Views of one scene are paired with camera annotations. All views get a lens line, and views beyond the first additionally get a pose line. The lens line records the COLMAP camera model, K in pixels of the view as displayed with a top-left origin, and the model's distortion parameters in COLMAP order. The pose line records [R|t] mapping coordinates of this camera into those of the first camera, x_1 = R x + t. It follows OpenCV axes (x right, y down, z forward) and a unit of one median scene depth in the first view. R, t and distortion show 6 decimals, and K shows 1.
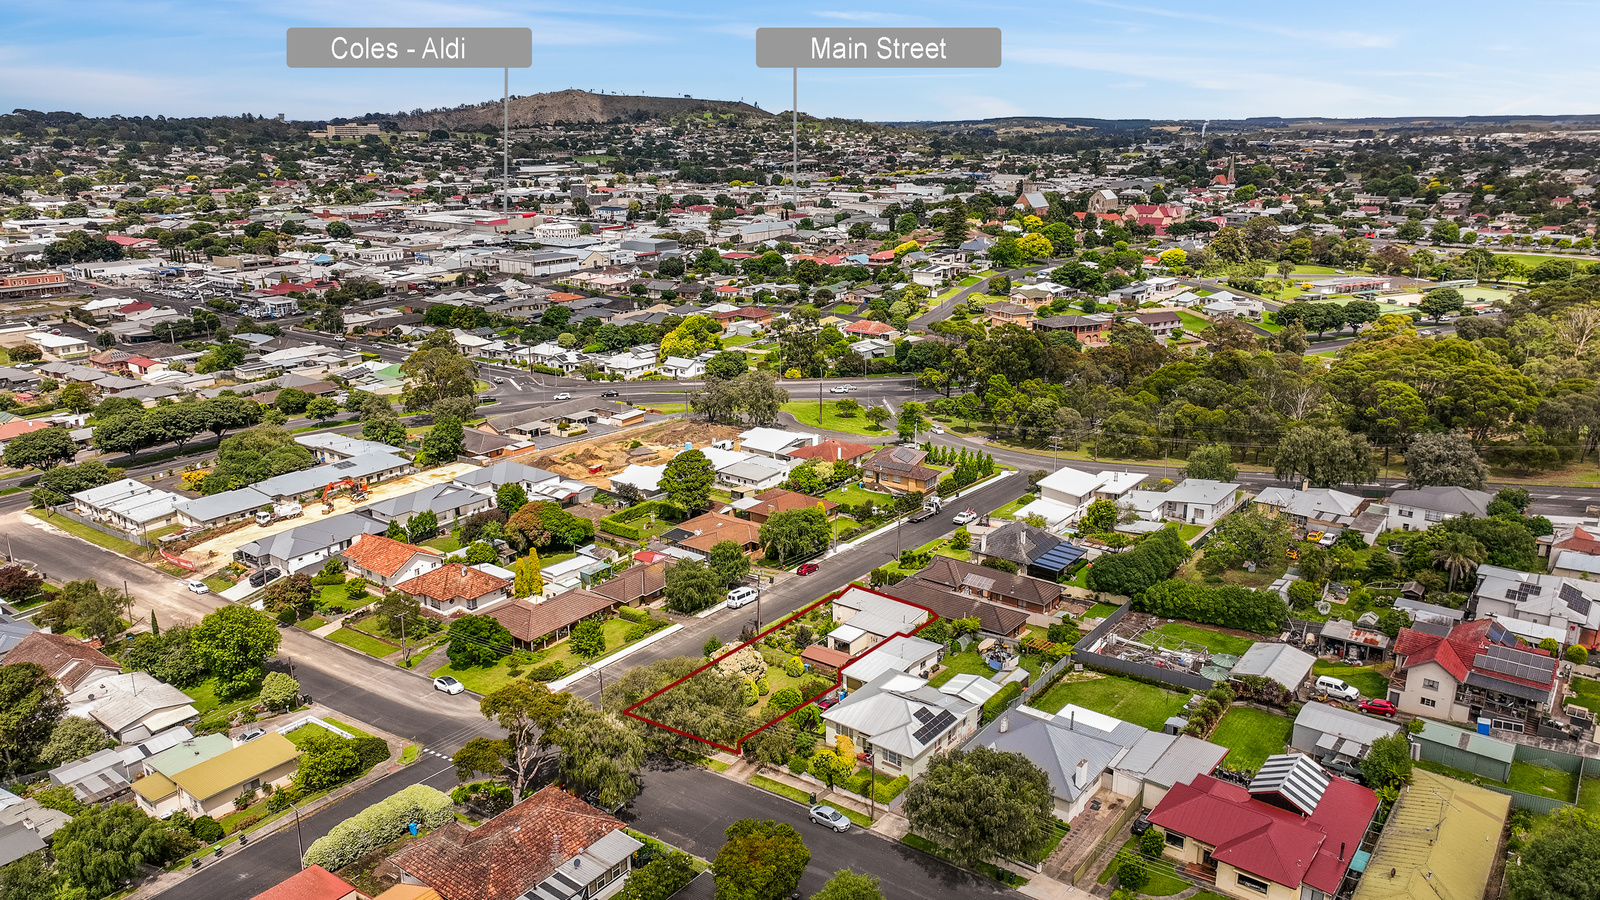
lens RADIAL K [[1138.0, 0, 803.0], [0, 1138.0, 449.8], [0, 0, 1]] dist [0.005817, 0.004176]
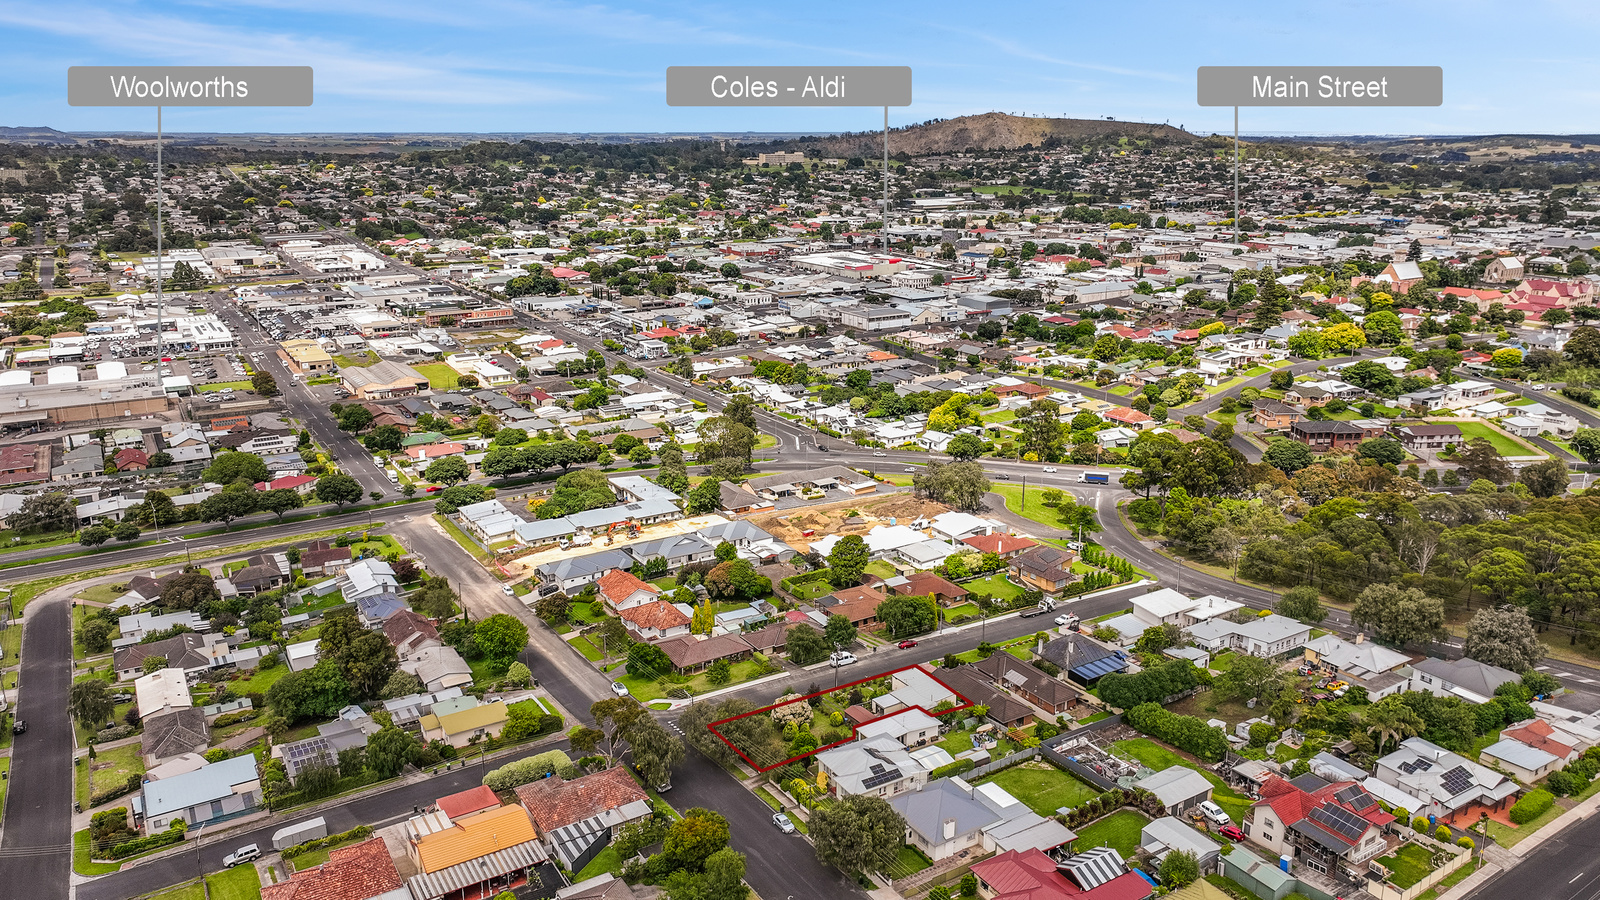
lens RADIAL K [[1138.0, 0, 796.7], [0, 1138.0, 449.4], [0, 0, 1]] dist [0.005817, 0.004176]
pose [[0.934798, 0.098181, -0.341339, 0.227754], [-0.102667, 0.994704, 0.004946, -0.080834], [0.340017, 0.030421, 0.939927, -0.194020]]
